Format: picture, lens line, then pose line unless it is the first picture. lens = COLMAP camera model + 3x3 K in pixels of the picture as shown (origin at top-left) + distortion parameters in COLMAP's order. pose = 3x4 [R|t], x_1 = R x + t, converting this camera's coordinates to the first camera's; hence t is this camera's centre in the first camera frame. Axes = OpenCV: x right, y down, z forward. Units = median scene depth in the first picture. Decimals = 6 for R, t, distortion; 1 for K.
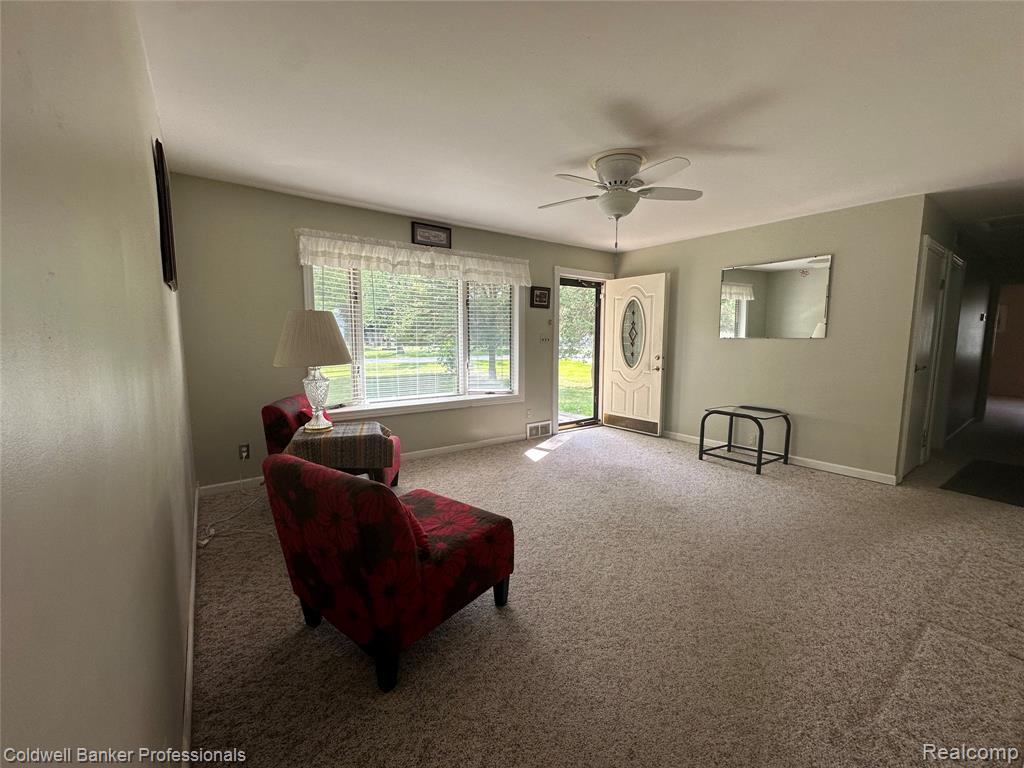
lens RADIAL K [[407.6, 0, 514.2], [0, 407.6, 385.2], [0, 0, 1]] dist [-0.001585, 0.000144]
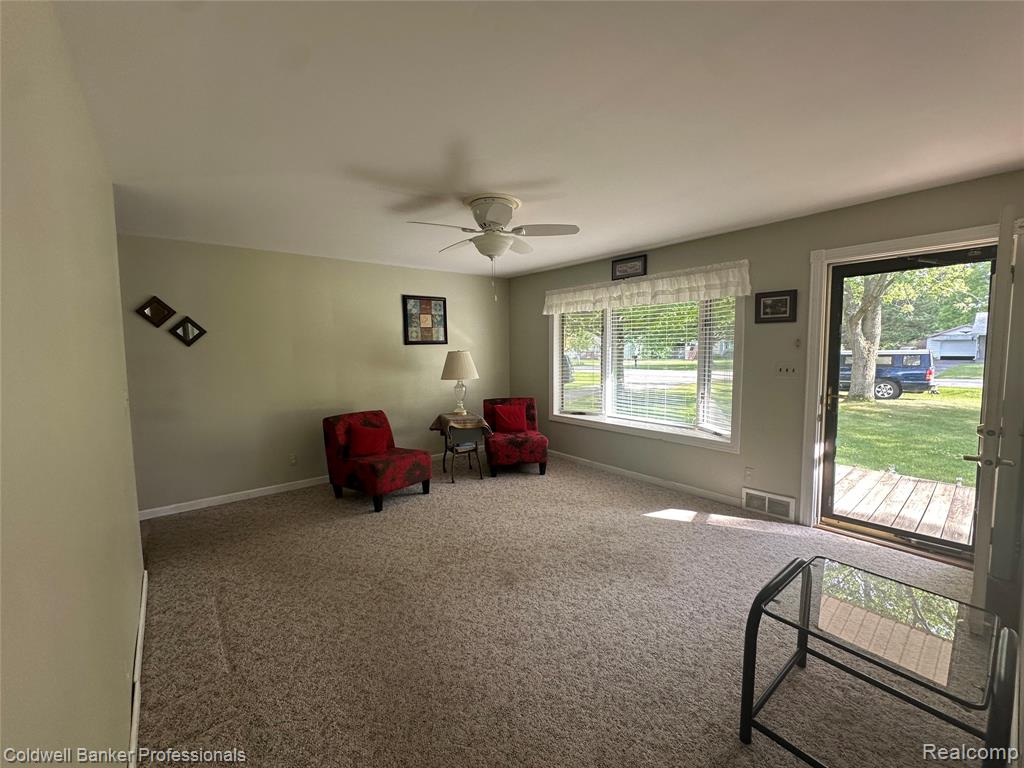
lens RADIAL K [[407.6, 0, 517.1], [0, 407.6, 386.0], [0, 0, 1]] dist [-0.001585, 0.000144]
pose [[0.089191, 0.083844, -0.992479, 0.852928], [-0.107373, 0.991453, 0.074108, -0.112067], [0.990210, 0.099956, 0.097431, 0.647957]]
